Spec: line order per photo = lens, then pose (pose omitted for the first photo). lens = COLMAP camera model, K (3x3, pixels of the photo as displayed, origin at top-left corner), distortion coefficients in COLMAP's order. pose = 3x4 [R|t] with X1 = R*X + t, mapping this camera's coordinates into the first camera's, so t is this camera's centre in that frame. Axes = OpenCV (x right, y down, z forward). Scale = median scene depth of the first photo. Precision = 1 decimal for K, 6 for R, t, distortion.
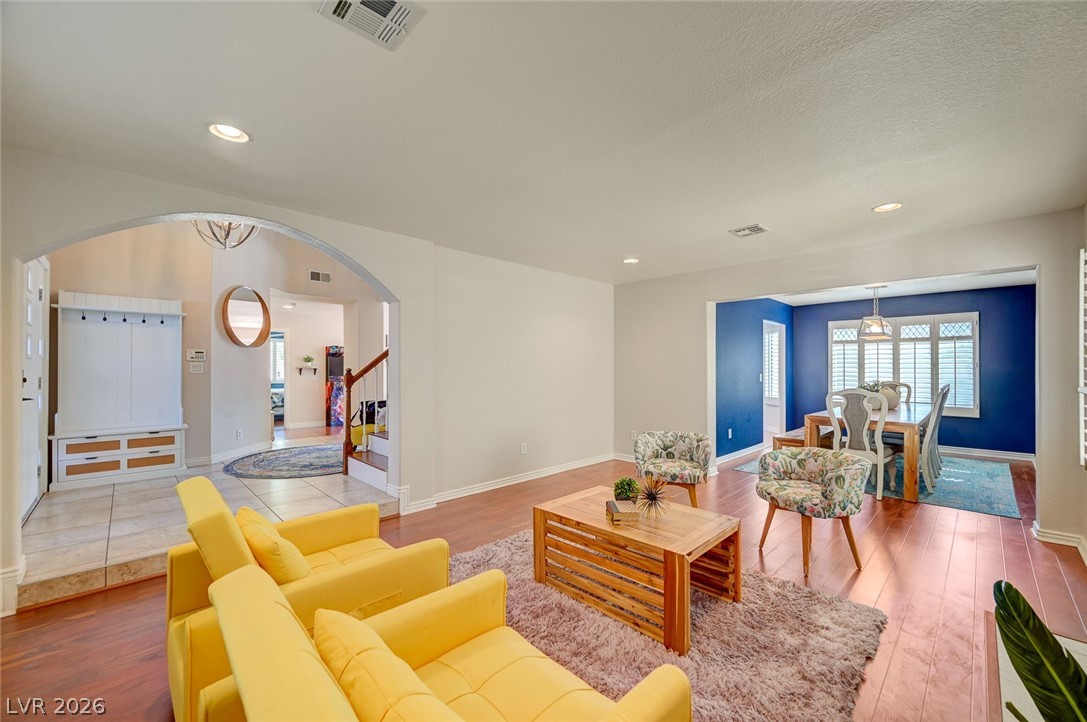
lens RADIAL K [[431.0, 0, 552.9], [0, 431.0, 363.8], [0, 0, 1]] dist [-0.001913, 0.001356]
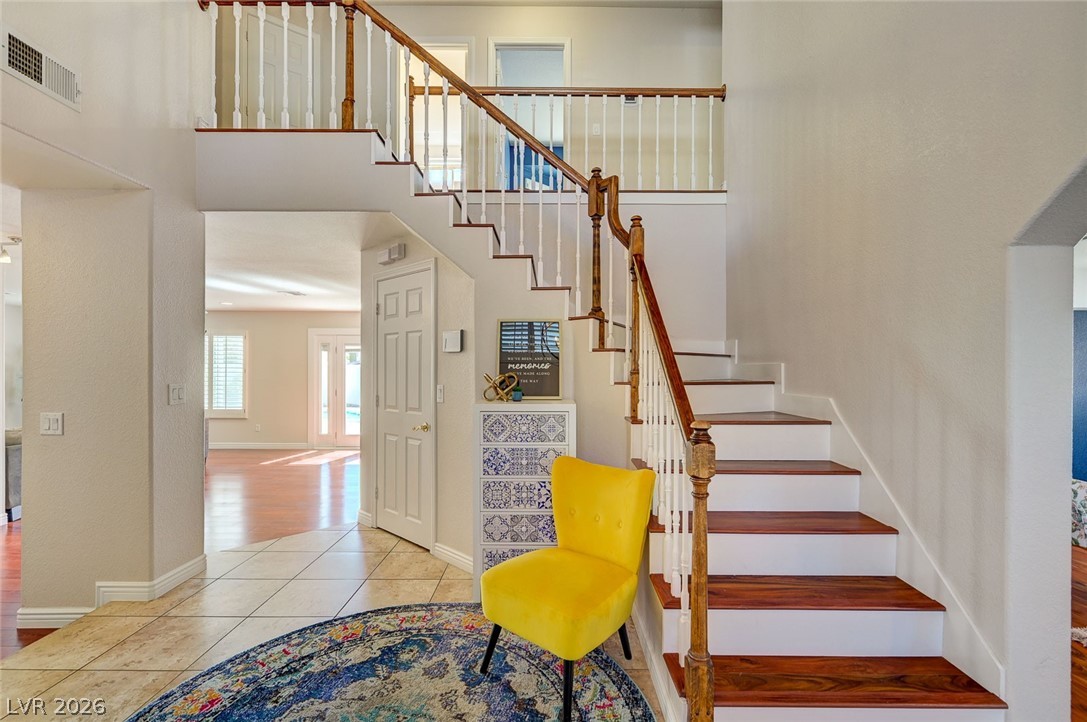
lens RADIAL K [[494.1, 0, 545.1], [0, 494.1, 367.1], [0, 0, 1]] dist [-0.001277, 0.001167]
pose [[0.703412, 0.003854, 0.710772, -0.902883], [-0.009782, 0.999943, 0.004260, -0.032342], [-0.710715, -0.009949, 0.703409, 0.928074]]
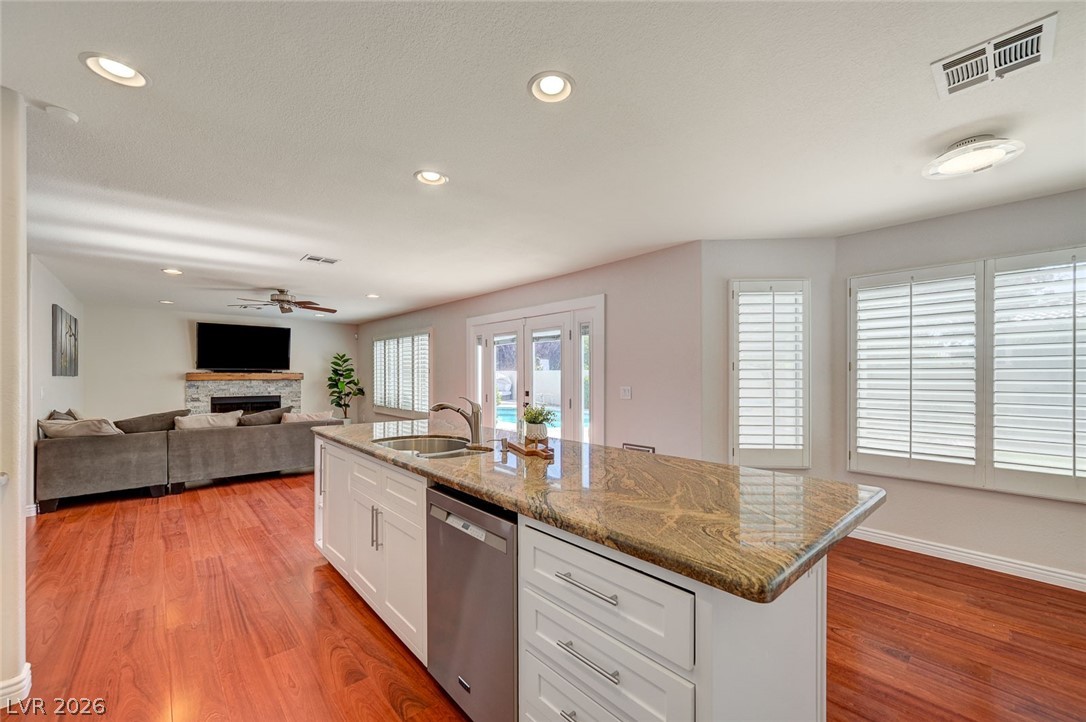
lens RADIAL K [[430.6, 0, 548.5], [0, 430.6, 378.2], [0, 0, 1]] dist [-0.001913, 0.001356]
pose [[0.998232, 0.003046, -0.059368, 0.233929], [-0.002182, 0.999891, 0.014616, 0.004338], [0.059406, -0.014461, 0.998129, 1.639805]]
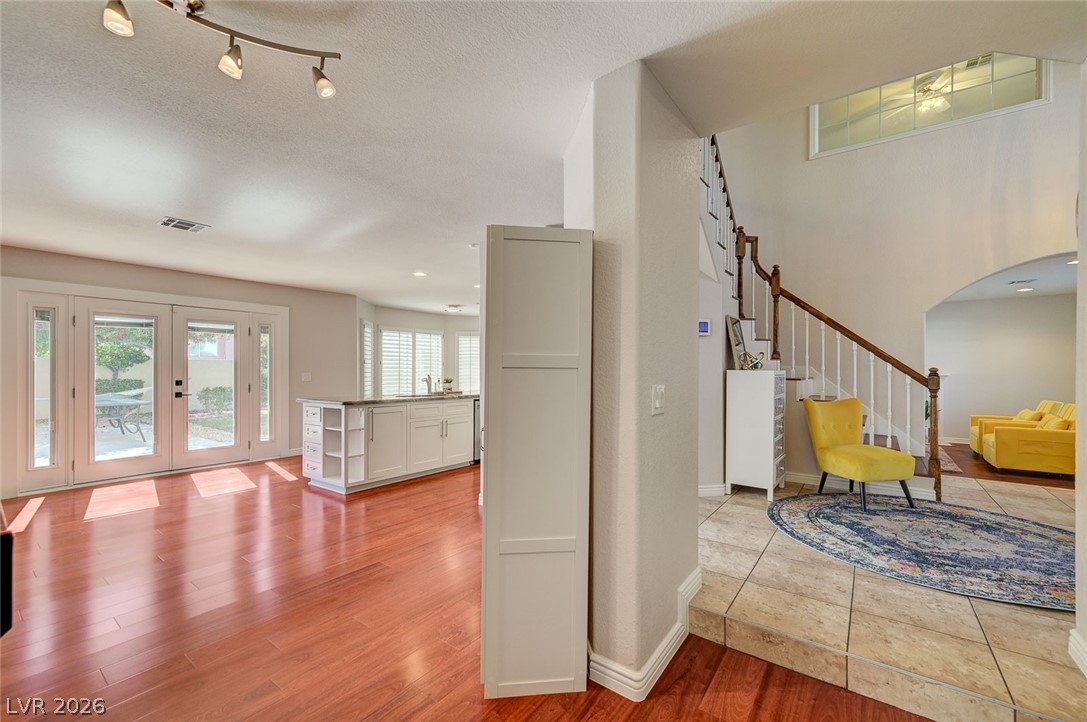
lens RADIAL K [[431.0, 0, 549.7], [0, 431.0, 389.9], [0, 0, 1]] dist [-0.001913, 0.001356]
pose [[-0.144853, -0.044937, 0.988432, -1.296491], [-0.010769, 0.998981, 0.043838, 0.022027], [-0.989395, -0.004294, -0.145190, 2.030345]]
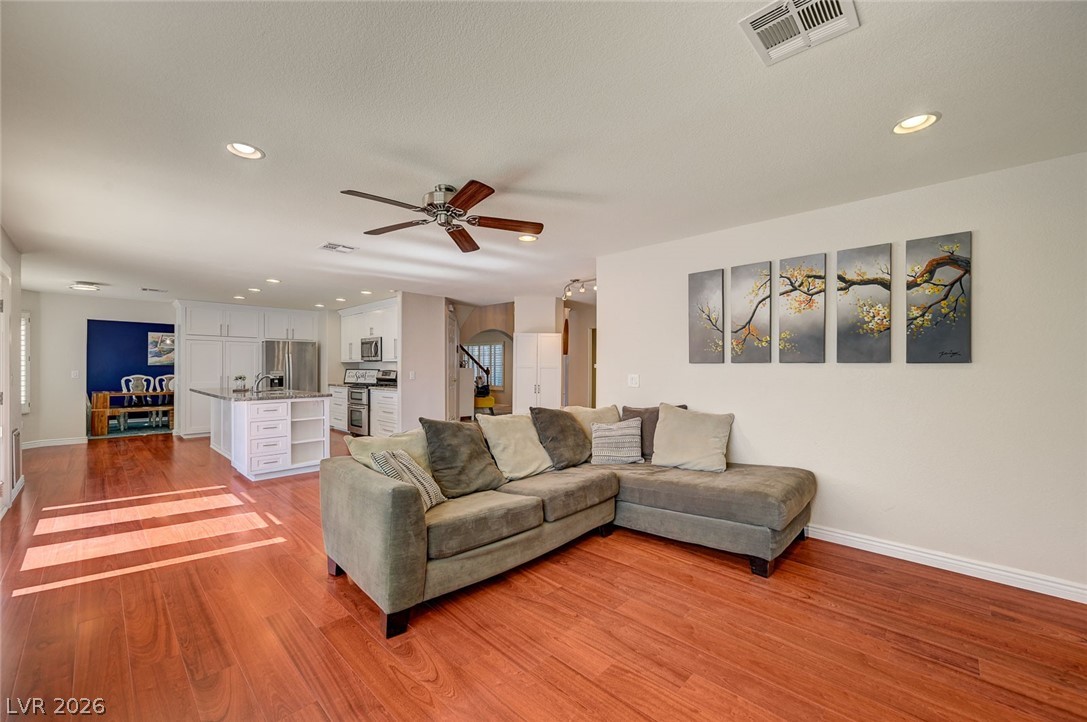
lens RADIAL K [[431.0, 0, 540.4], [0, 431.0, 368.0], [0, 0, 1]] dist [-0.001913, 0.001356]
pose [[-1.000000, -0.000230, -0.000269, -0.839368], [-0.000228, 0.999967, -0.008140, 0.035136], [0.000270, -0.008140, -0.999967, 3.638268]]
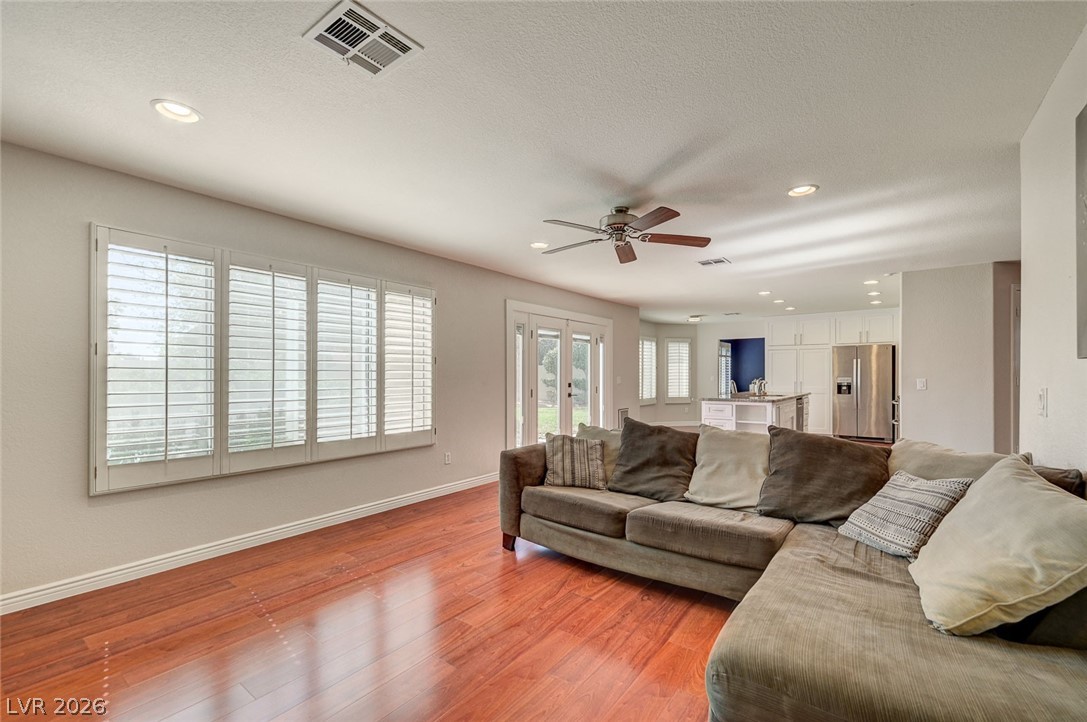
lens RADIAL K [[455.7, 0, 554.0], [0, 455.7, 373.6], [0, 0, 1]] dist [0.005443, 0.000729]
pose [[-0.130576, 0.001072, 0.991438, -1.465607], [-0.009958, 0.999948, -0.002392, 0.033936], [-0.991388, -0.010185, -0.130558, 3.172655]]
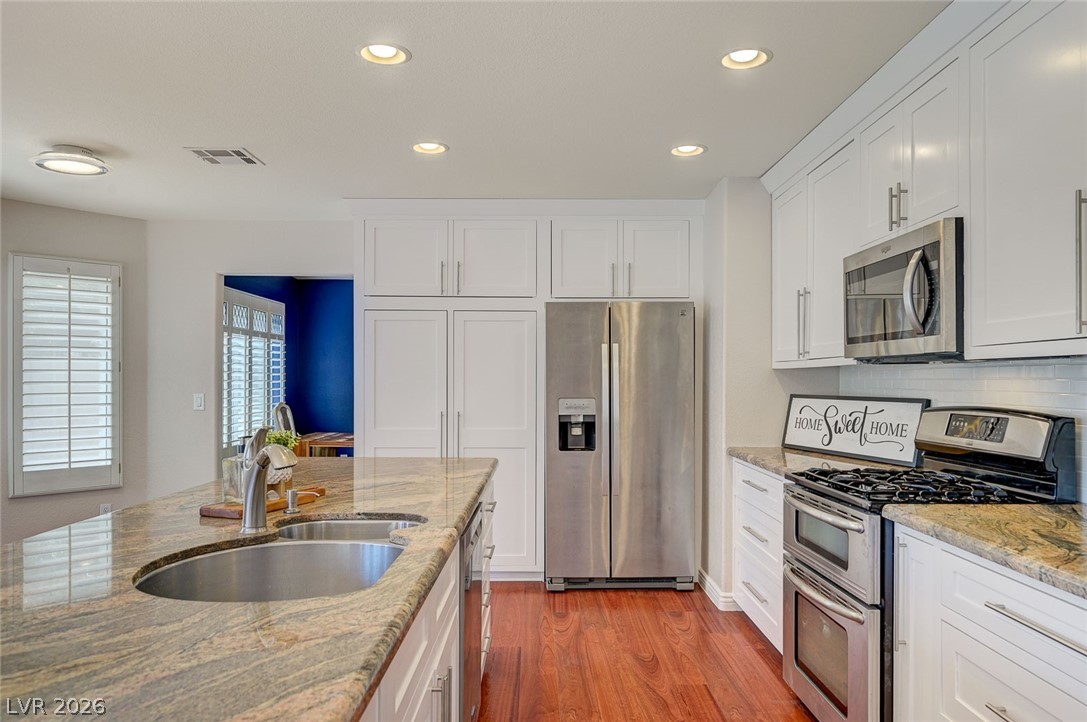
lens RADIAL K [[711.2, 0, 559.3], [0, 711.2, 383.1], [0, 0, 1]] dist [-0.004768, -0.001042]
pose [[-0.711167, -0.002483, 0.703019, -0.316135], [-0.007829, 0.999960, -0.004388, 0.014786], [-0.702980, -0.008625, -0.711157, 2.372502]]
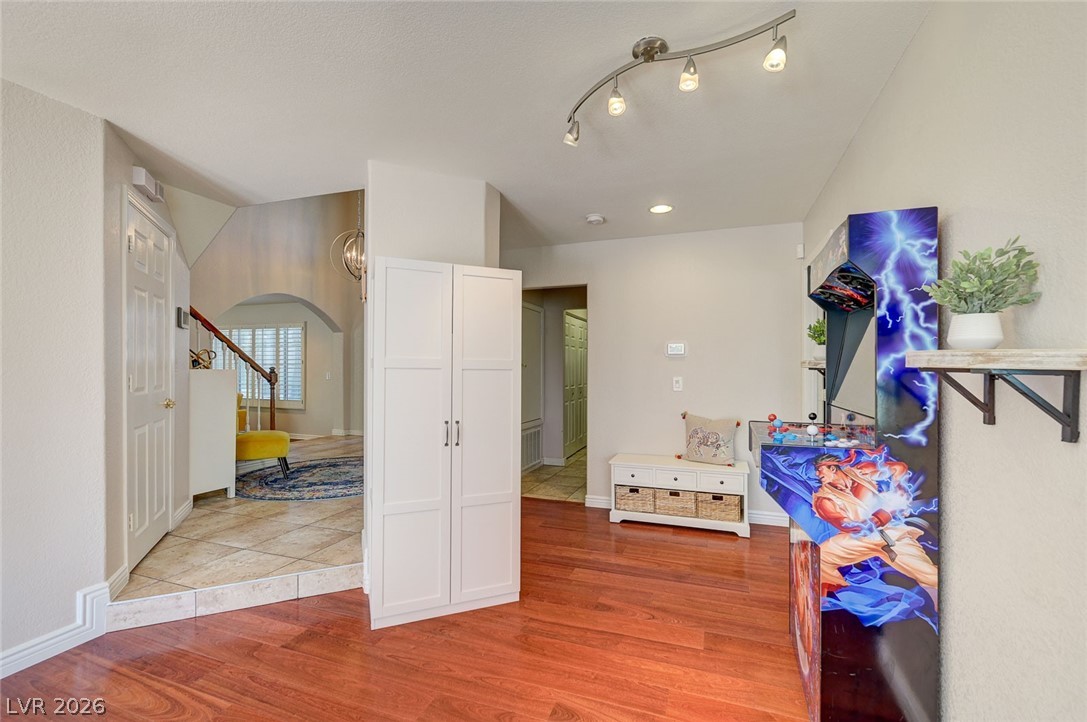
lens RADIAL K [[455.7, 0, 553.2], [0, 455.7, 369.1], [0, 0, 1]] dist [0.005443, 0.000729]
pose [[-0.906921, -0.001536, -0.421297, -0.703160], [0.001933, 0.999968, -0.007809, 0.026548], [0.421296, -0.007896, -0.906889, 2.589650]]
